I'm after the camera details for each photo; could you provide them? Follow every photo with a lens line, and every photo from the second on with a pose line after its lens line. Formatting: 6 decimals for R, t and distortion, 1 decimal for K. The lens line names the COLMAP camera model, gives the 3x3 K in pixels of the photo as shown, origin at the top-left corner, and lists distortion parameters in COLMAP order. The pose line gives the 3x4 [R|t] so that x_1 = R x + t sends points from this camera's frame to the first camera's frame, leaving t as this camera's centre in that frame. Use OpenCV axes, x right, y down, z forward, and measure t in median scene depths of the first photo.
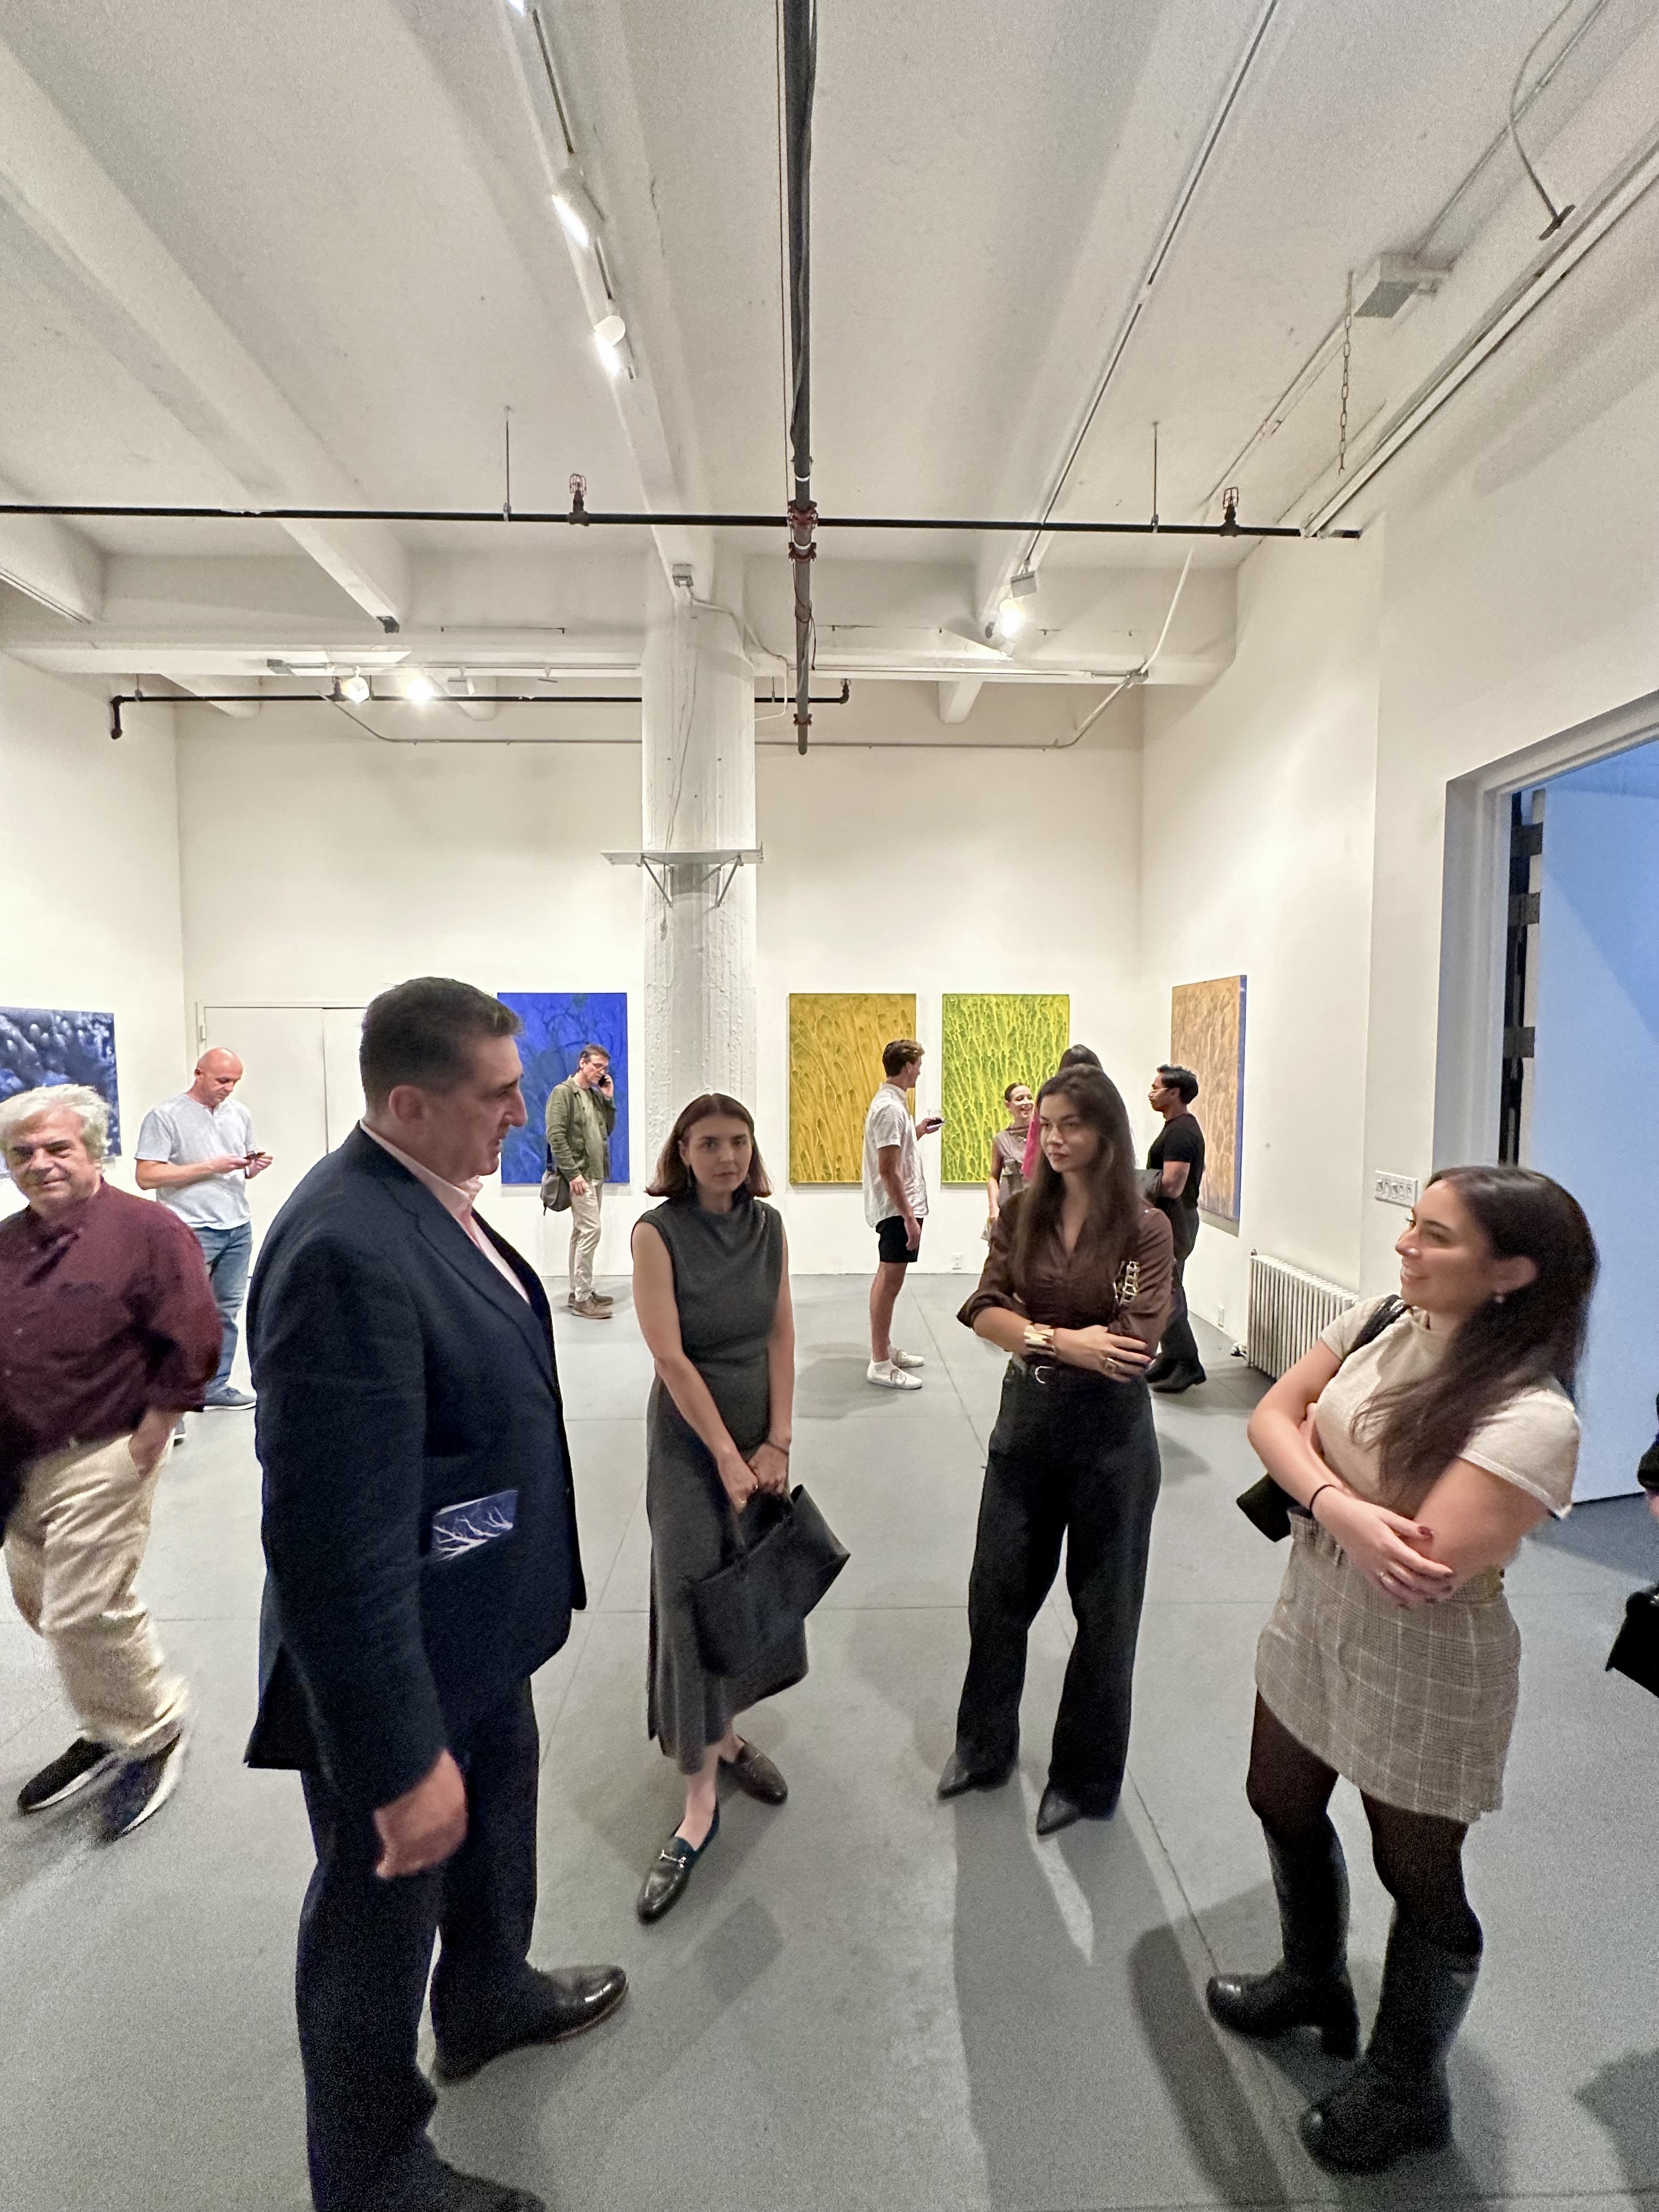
lens RADIAL K [[872.2, 0, 825.7], [0, 872.2, 1107.9], [0, 0, 1]] dist [0.001073, 0.000506]
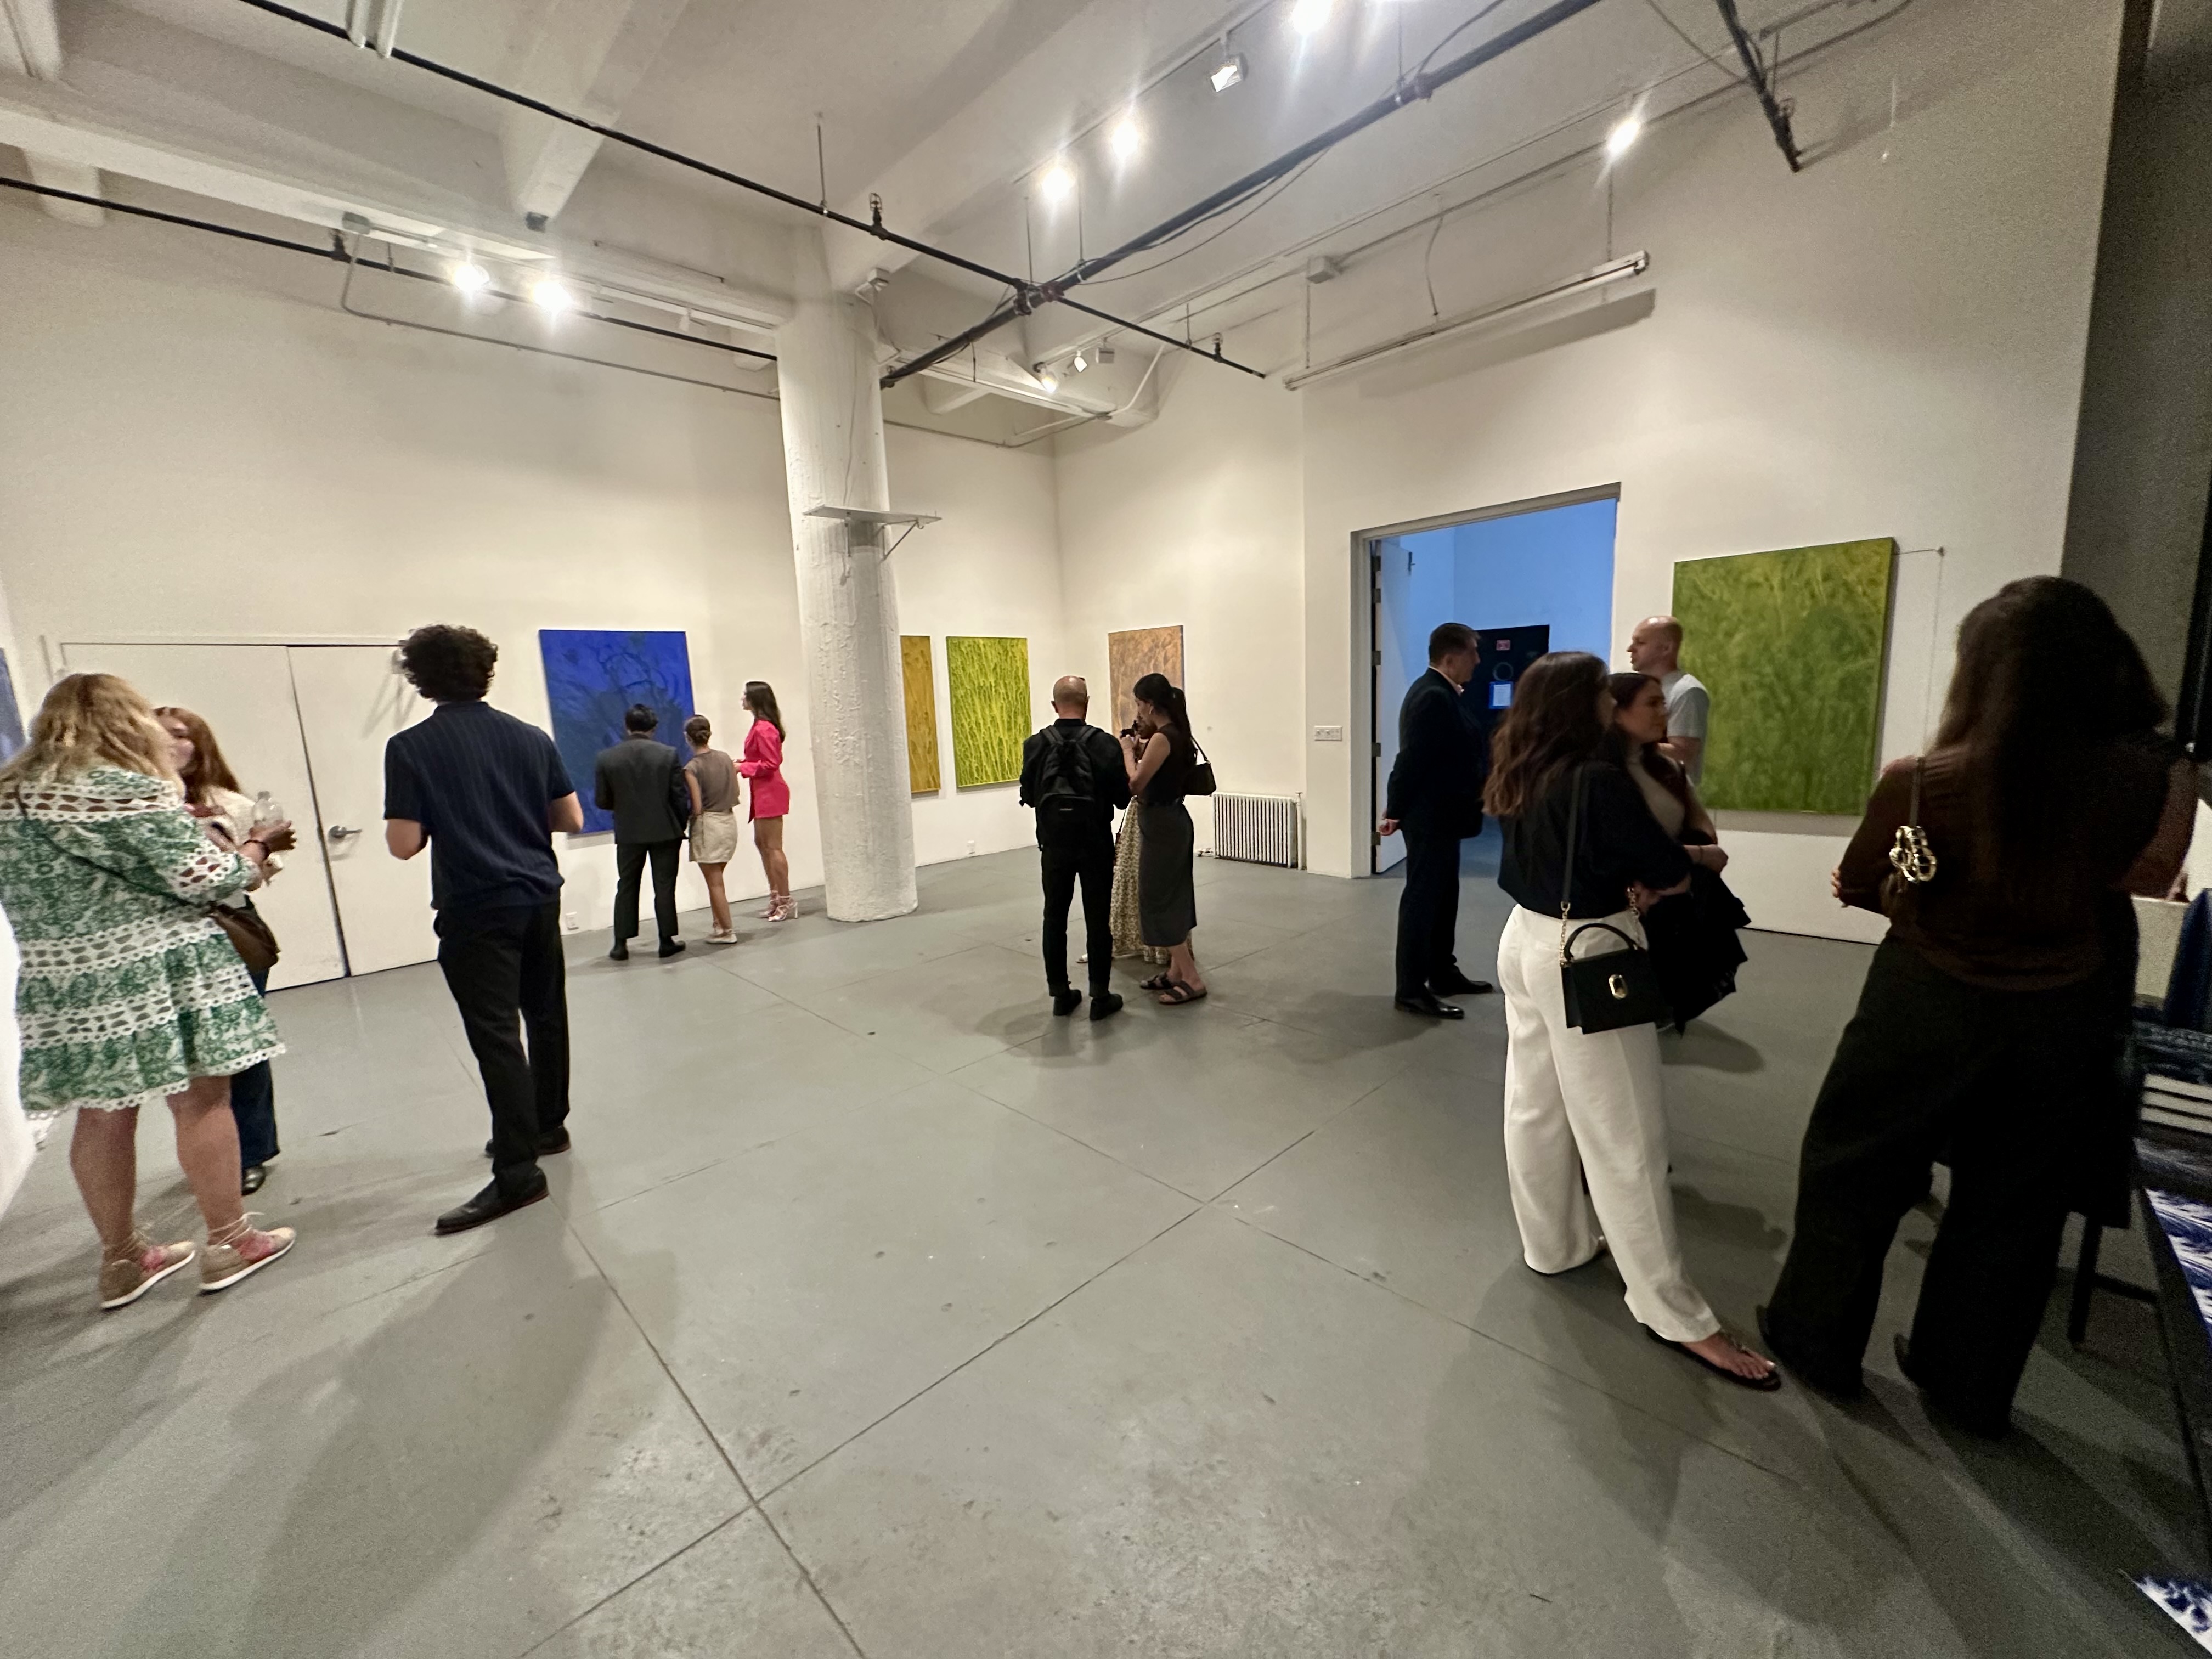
lens RADIAL K [[872.2, 0, 1093.1], [0, 872.2, 832.7], [0, 0, 1]] dist [0.001073, 0.000506]
pose [[0.741549, -0.136414, 0.656883, -0.729477], [0.083623, 0.990268, 0.111246, 0.033428], [-0.665666, -0.027564, 0.745740, -0.100261]]
